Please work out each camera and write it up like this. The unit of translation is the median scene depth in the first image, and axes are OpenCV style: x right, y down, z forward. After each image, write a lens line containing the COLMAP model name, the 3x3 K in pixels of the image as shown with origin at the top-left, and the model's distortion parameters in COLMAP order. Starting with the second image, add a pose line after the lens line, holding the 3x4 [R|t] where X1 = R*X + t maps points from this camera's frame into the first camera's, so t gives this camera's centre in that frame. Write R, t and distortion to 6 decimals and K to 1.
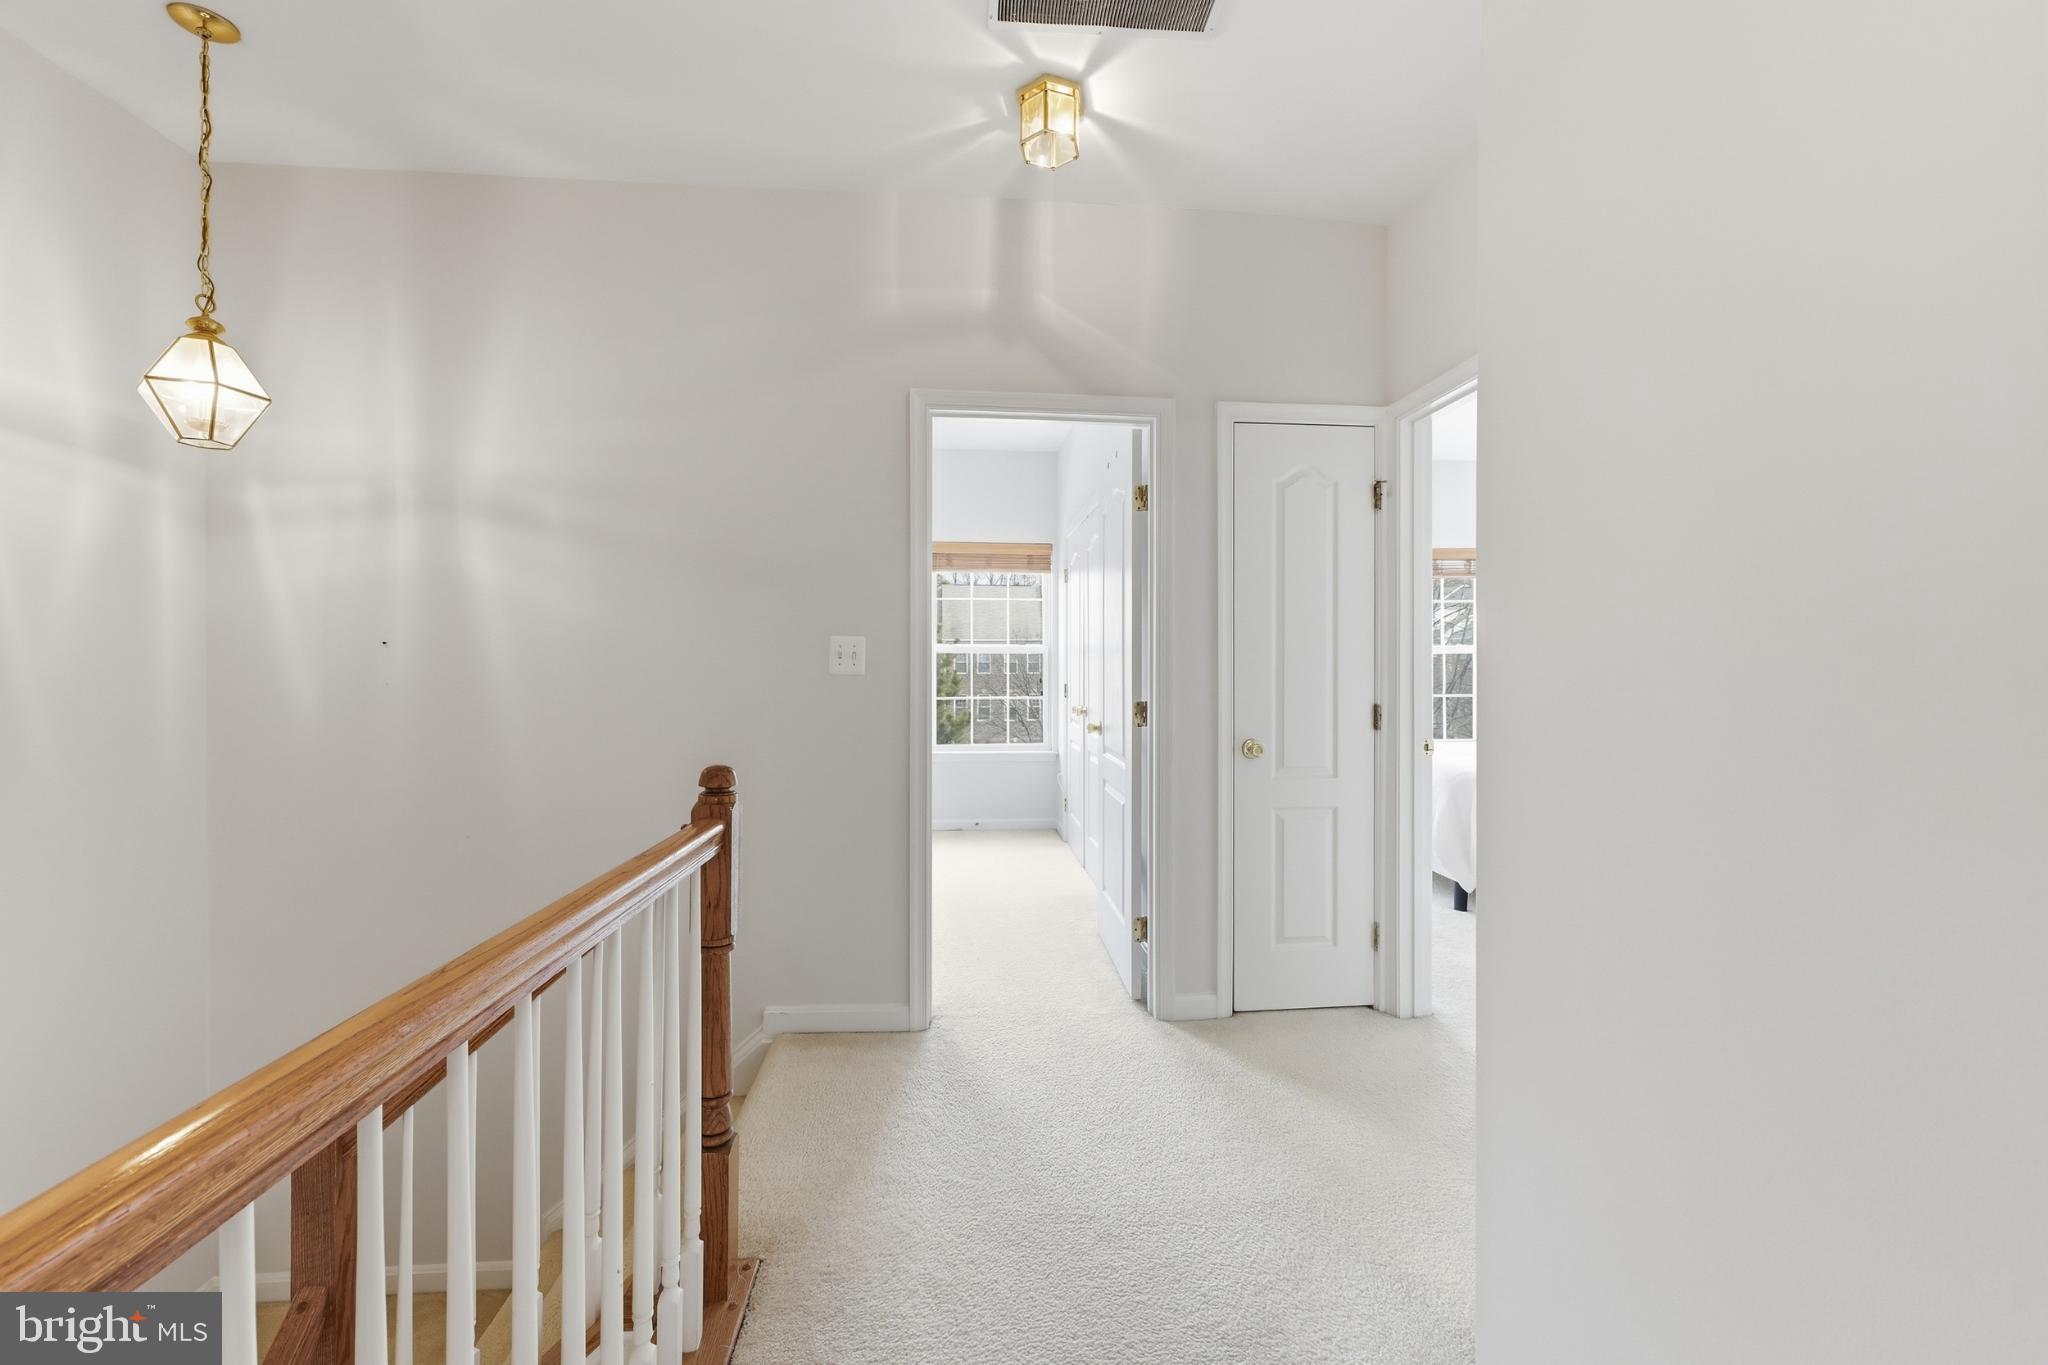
lens RADIAL K [[833.0, 0, 1028.5], [0, 833.0, 680.7], [0, 0, 1]] dist [0.000128, 0.000356]
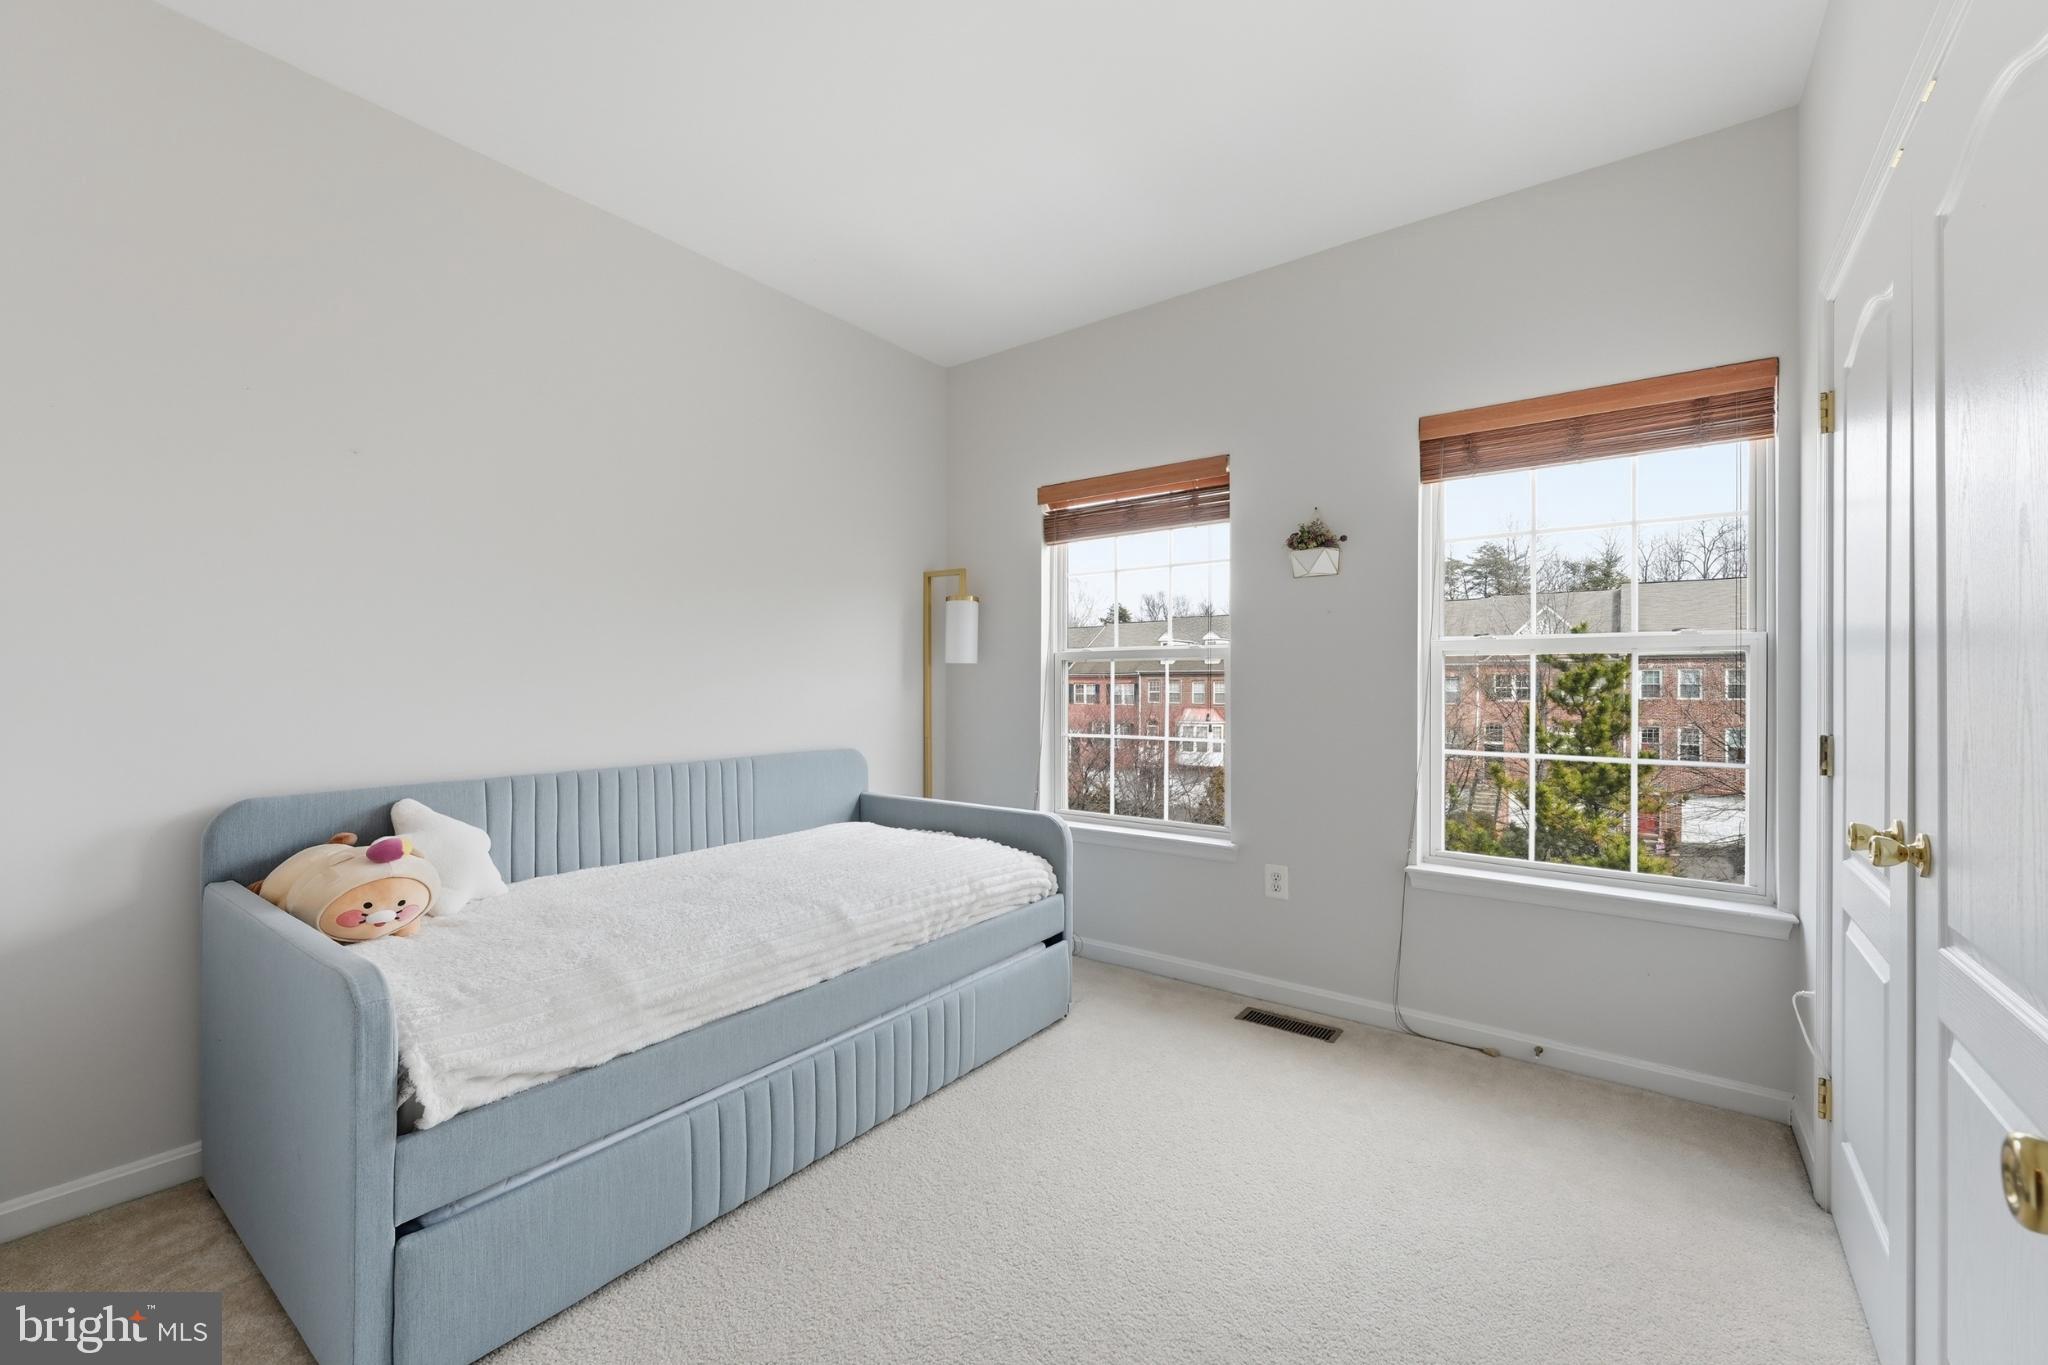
lens RADIAL K [[833.0, 0, 1028.5], [0, 833.0, 680.7], [0, 0, 1]] dist [0.000128, 0.000356]
pose [[0.748270, 0.003055, -0.663387, 0.025130], [0.001059, 0.999983, 0.005800, -0.022681], [0.663393, -0.005043, 0.748254, 0.501578]]
